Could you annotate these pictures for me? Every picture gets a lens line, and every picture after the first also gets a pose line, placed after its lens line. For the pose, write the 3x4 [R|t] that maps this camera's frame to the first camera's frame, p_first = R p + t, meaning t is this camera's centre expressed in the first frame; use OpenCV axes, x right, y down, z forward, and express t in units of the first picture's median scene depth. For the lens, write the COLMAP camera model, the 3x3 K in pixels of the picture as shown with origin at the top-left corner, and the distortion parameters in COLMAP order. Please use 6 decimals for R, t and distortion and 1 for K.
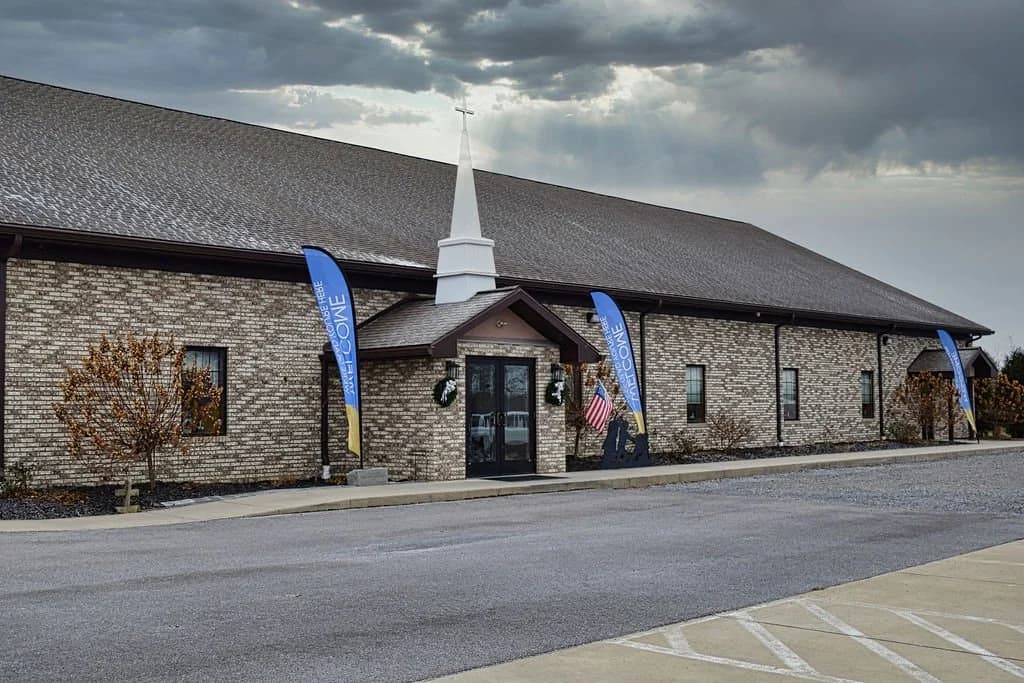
lens RADIAL K [[1162.7, 0, 508.4], [0, 1162.7, 340.9], [0, 0, 1]] dist [-0.047440, 0.000000]
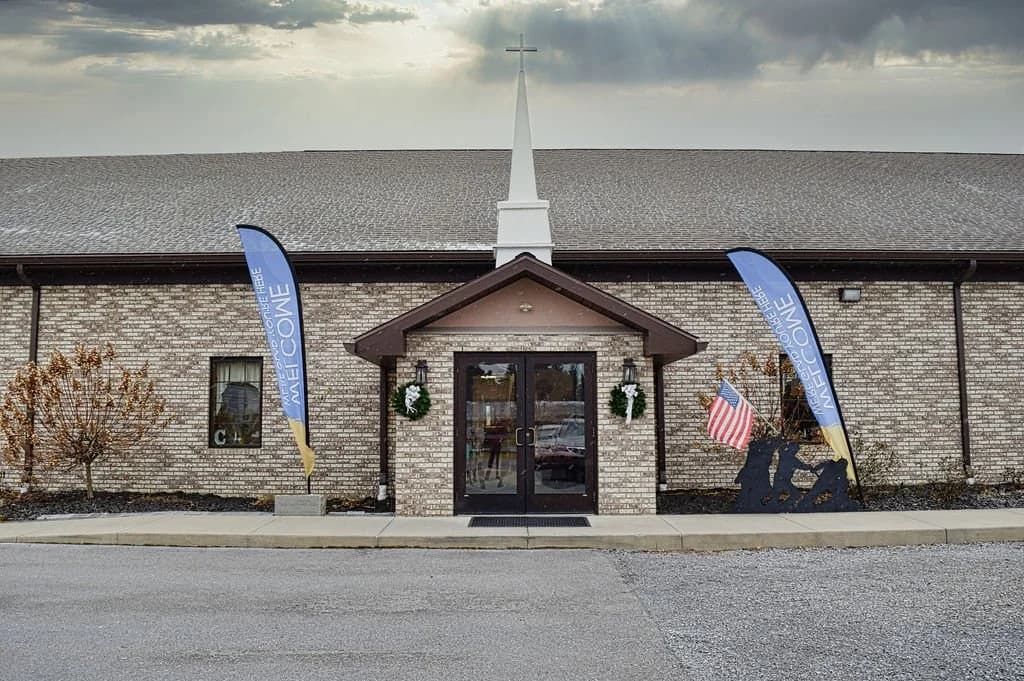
lens RADIAL K [[813.3, 0, 514.6], [0, 813.3, 337.0], [0, 0, 1]] dist [-0.091313, 0.015649]
pose [[0.693437, -0.067193, -0.717378, 0.388739], [0.040333, 0.997701, -0.054462, 0.034546], [0.719388, 0.008832, 0.694553, 0.688237]]
